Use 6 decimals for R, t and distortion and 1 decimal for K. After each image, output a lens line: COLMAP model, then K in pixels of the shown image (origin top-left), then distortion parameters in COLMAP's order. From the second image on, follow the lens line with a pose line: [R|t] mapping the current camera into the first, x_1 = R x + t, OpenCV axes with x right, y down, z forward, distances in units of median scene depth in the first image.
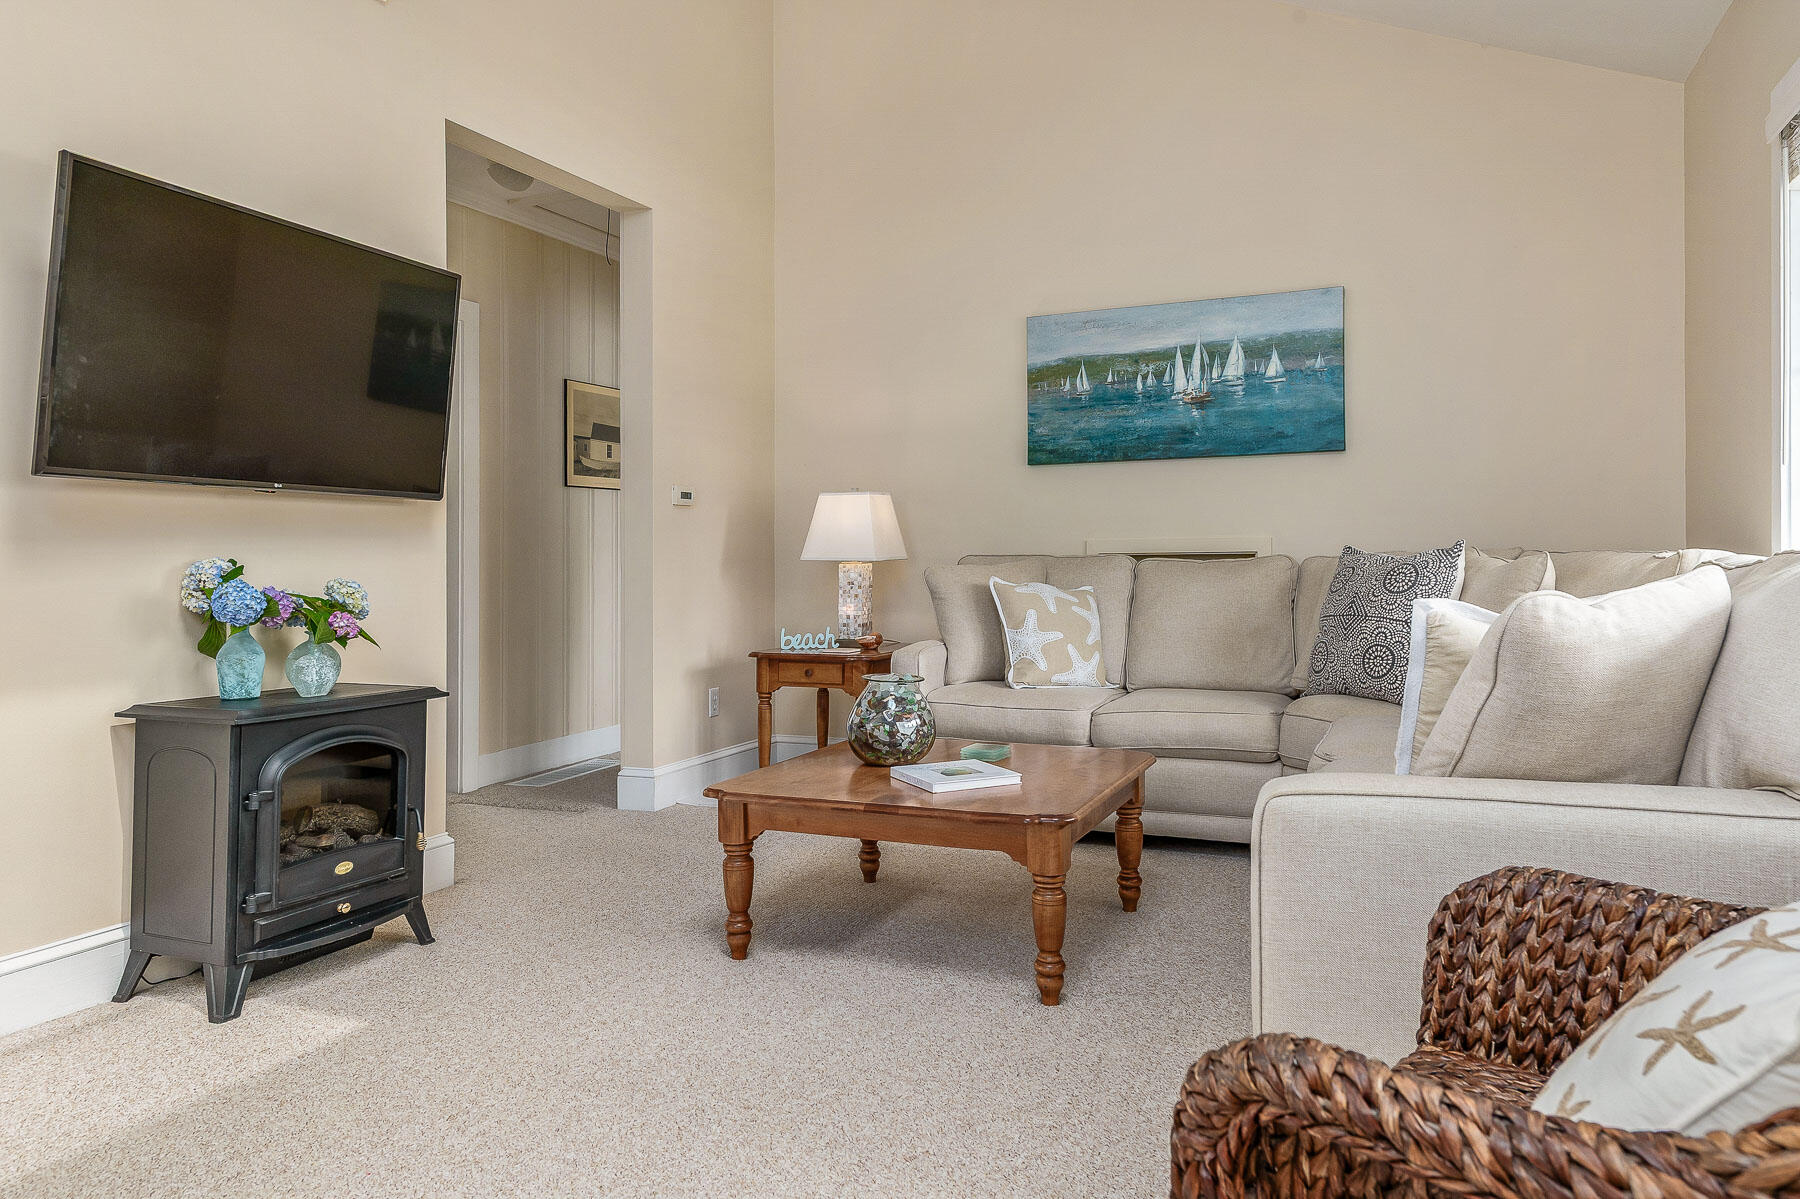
lens RADIAL K [[1190.7, 0, 897.2], [0, 1190.7, 567.1], [0, 0, 1]] dist [0.022029, -0.004721]
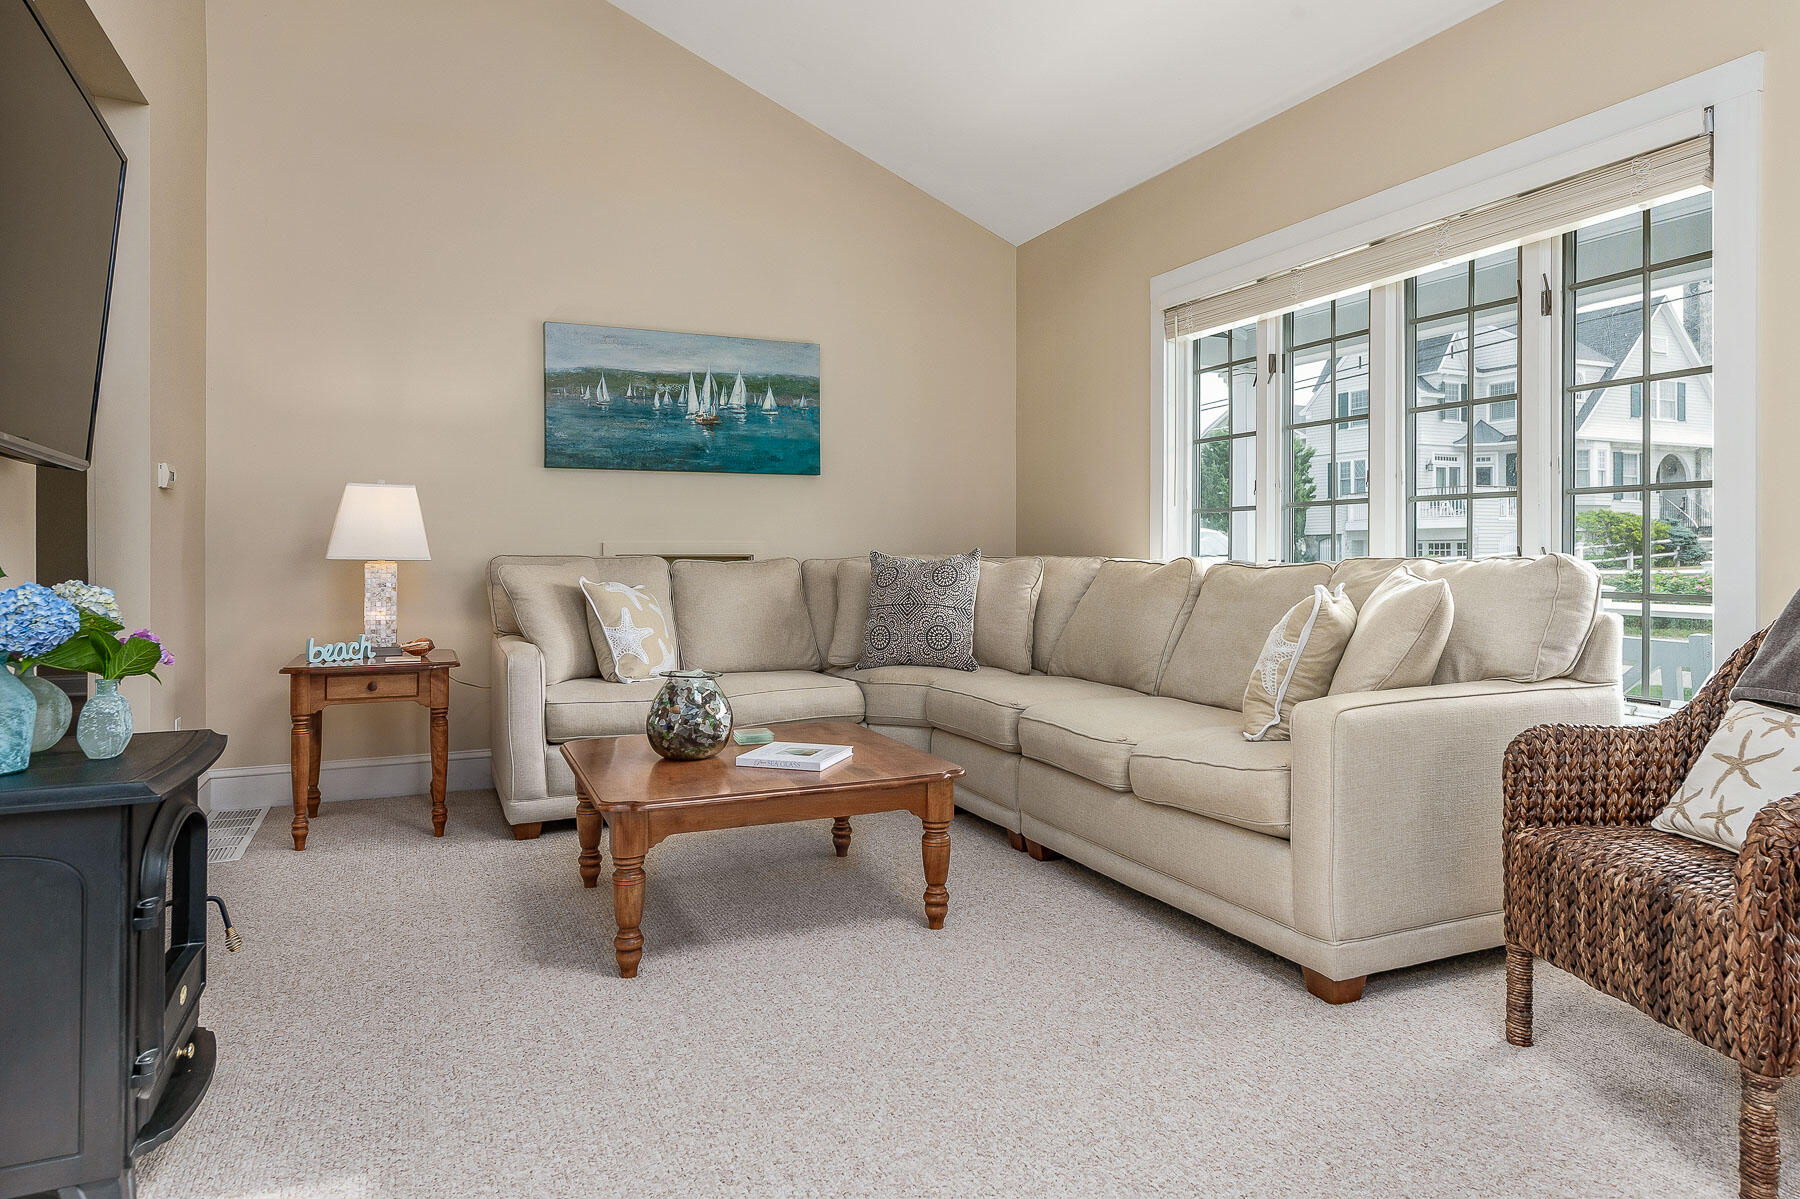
lens RADIAL K [[1081.9, 0, 896.5], [0, 1081.9, 575.2], [0, 0, 1]] dist [0.021848, -0.000363]
pose [[0.679314, -0.003422, 0.733839, -0.391471], [-0.000606, 0.999986, 0.005224, 0.001731], [-0.733847, -0.003994, 0.679303, 0.160073]]
